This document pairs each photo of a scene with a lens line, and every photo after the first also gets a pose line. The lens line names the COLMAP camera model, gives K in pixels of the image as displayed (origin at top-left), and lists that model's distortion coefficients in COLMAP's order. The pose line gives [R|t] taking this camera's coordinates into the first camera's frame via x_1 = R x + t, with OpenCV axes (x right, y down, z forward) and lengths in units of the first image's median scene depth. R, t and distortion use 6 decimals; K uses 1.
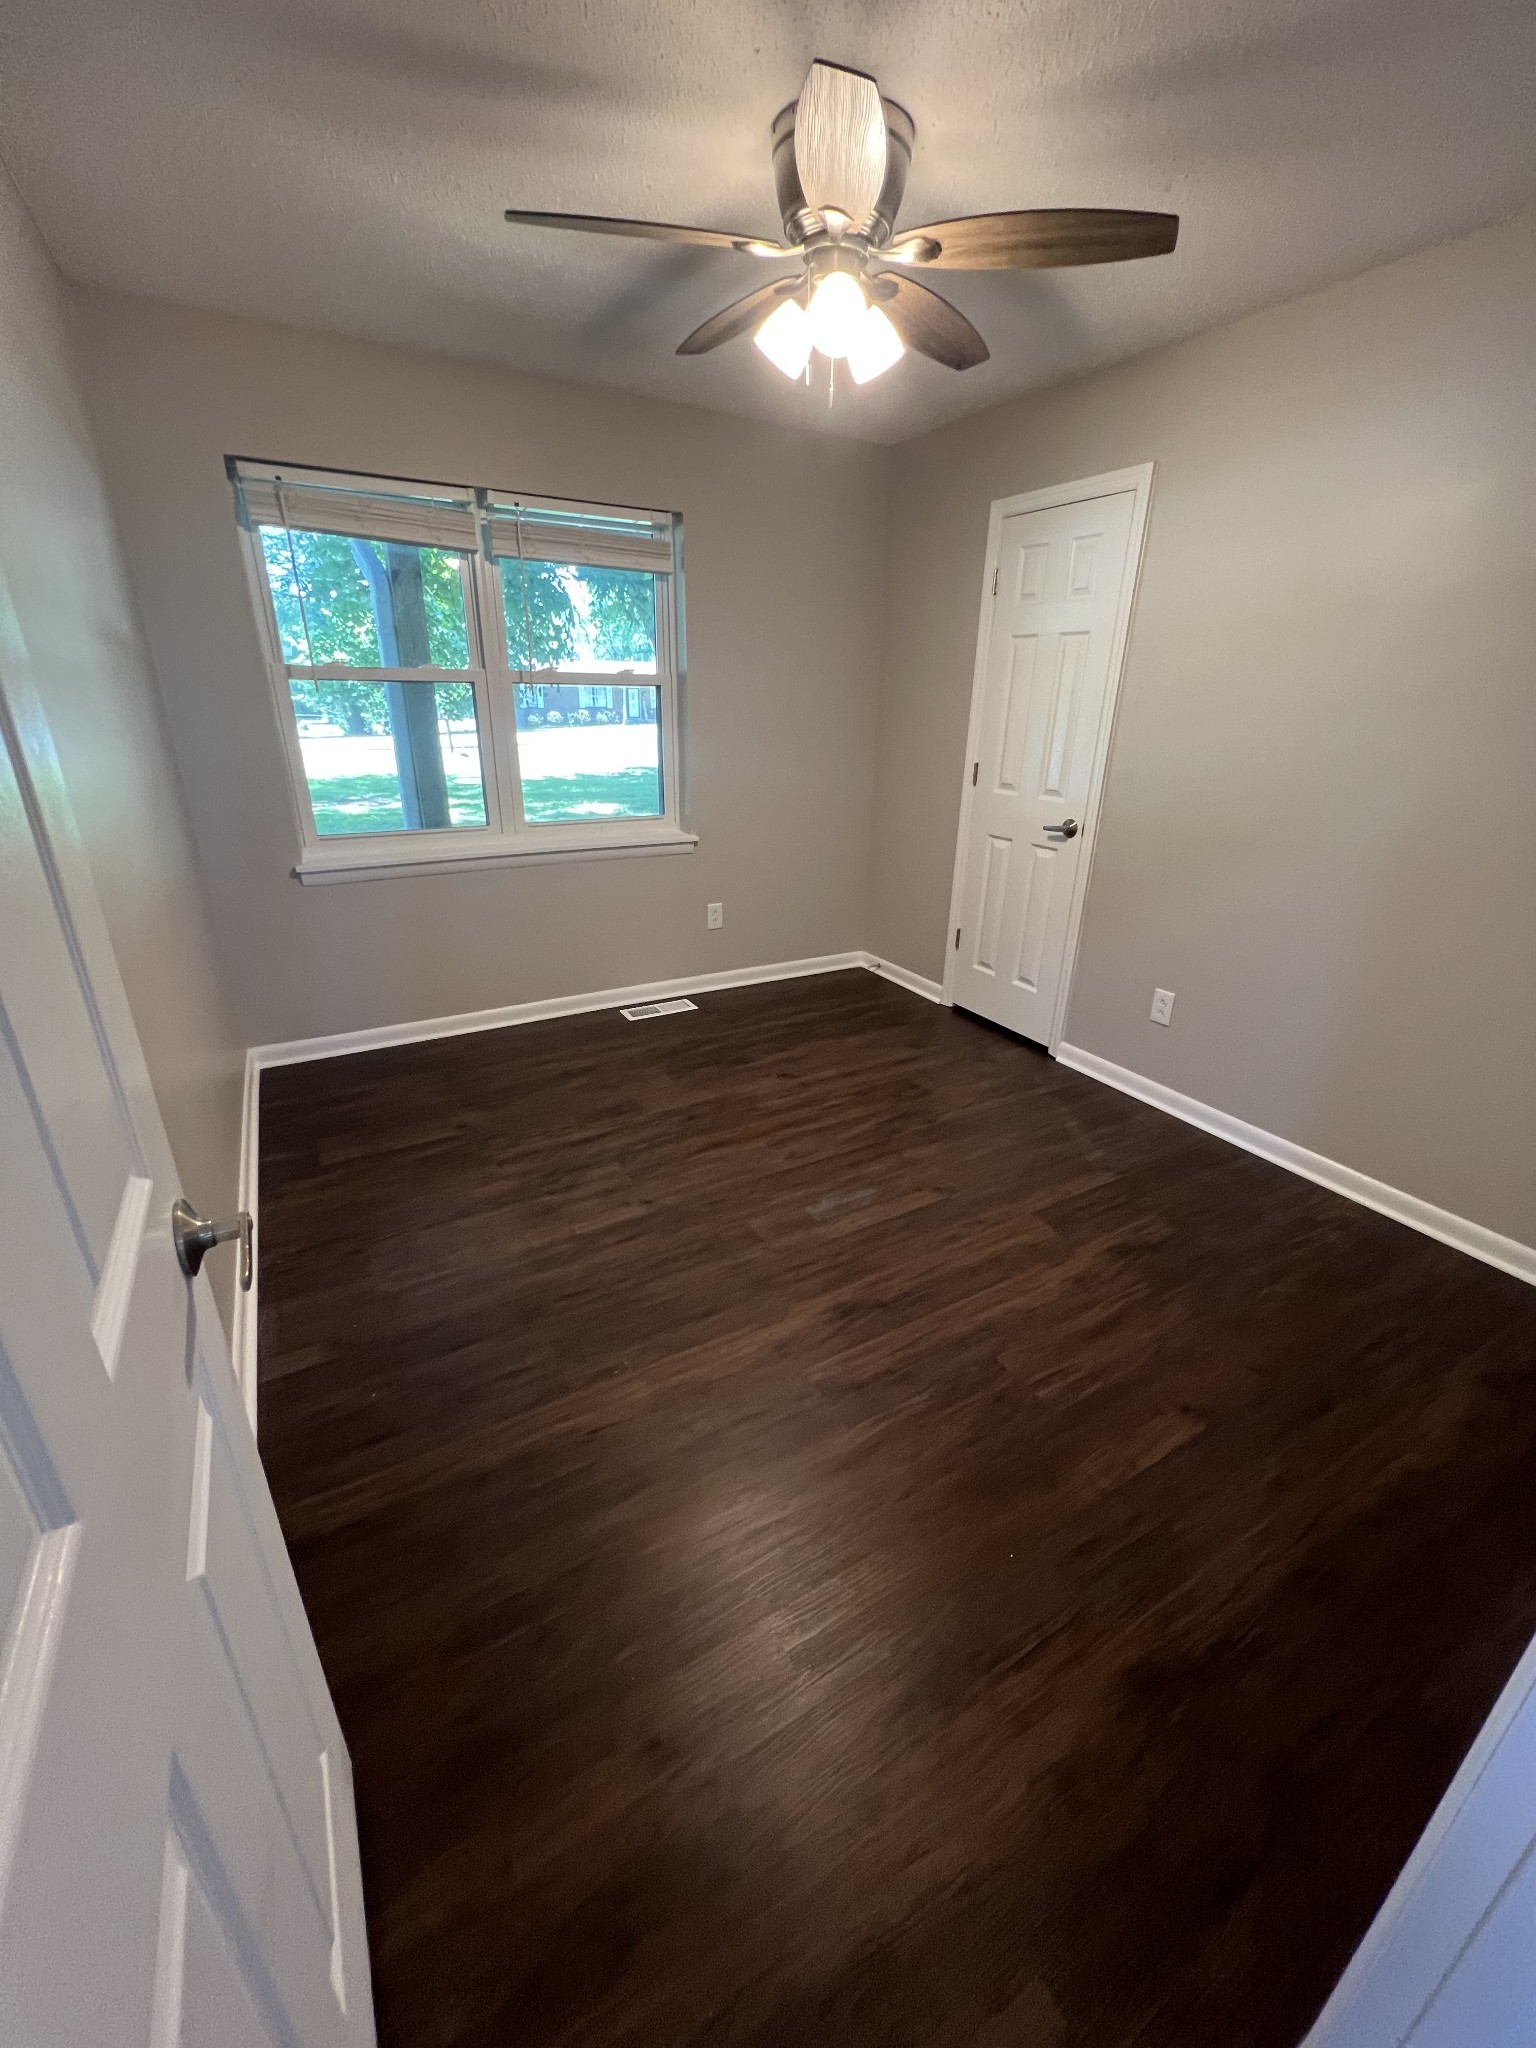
lens RADIAL K [[817.0, 0, 768.0], [0, 817.0, 1024.0], [0, 0, 1]] dist [-0.003235, 0.000877]
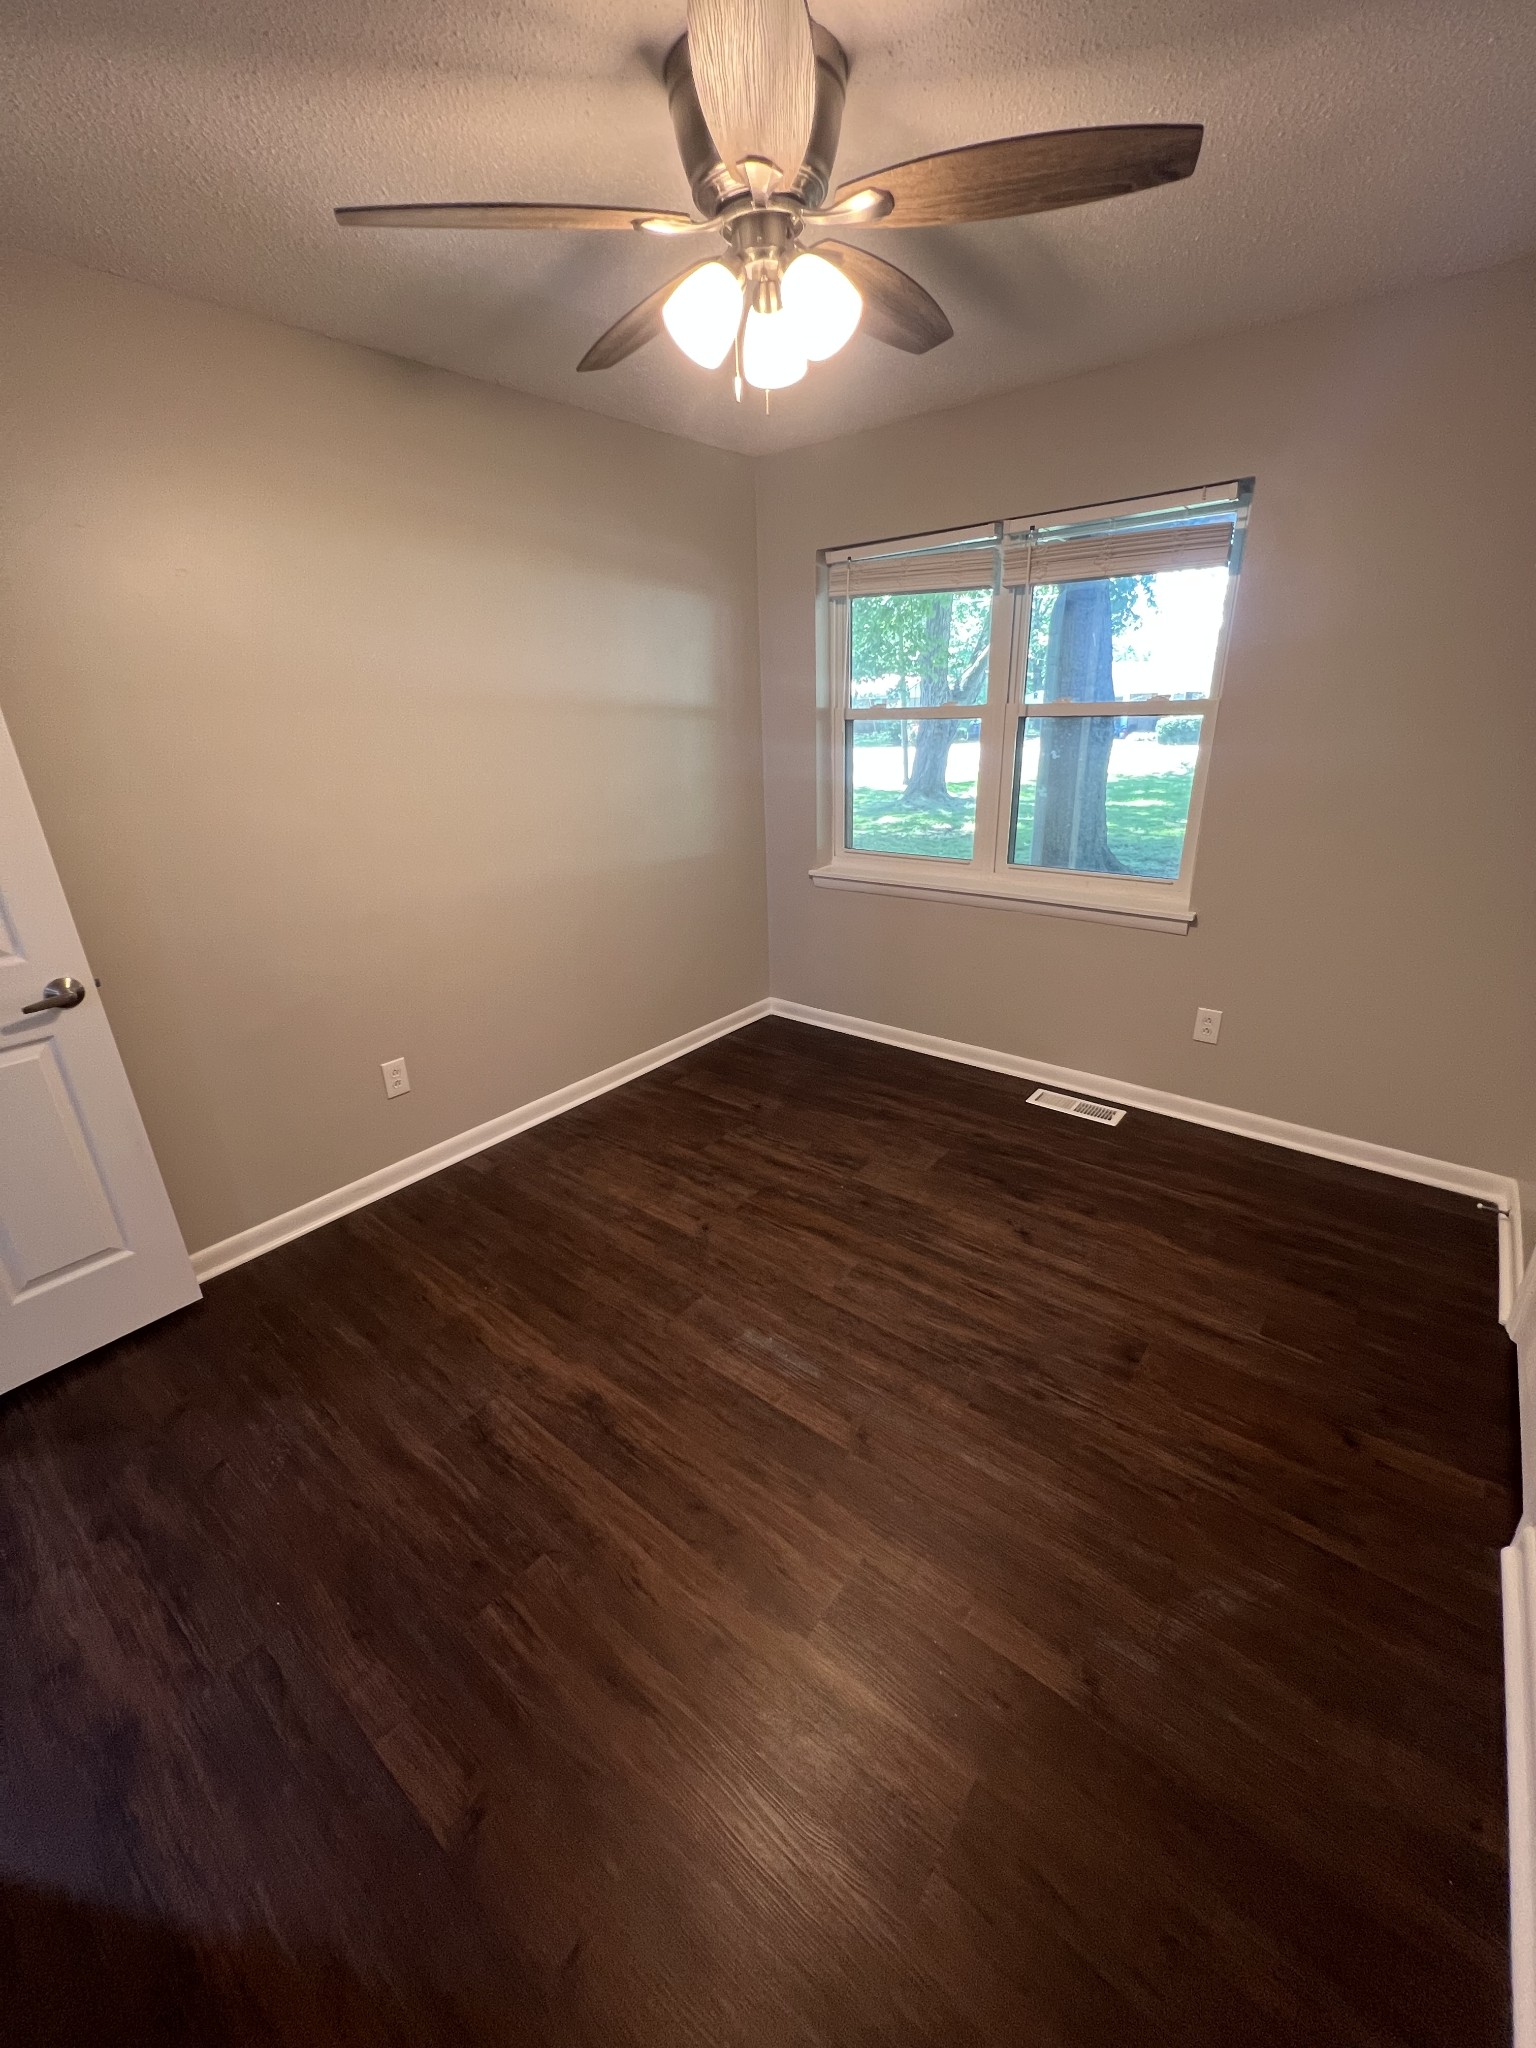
lens RADIAL K [[817.0, 0, 768.0], [0, 817.0, 1024.0], [0, 0, 1]] dist [-0.003235, 0.000877]
pose [[0.364754, 0.317156, -0.875424, 0.635420], [-0.317344, 0.926252, 0.203346, -0.233040], [0.875355, 0.203640, 0.438502, 0.497980]]
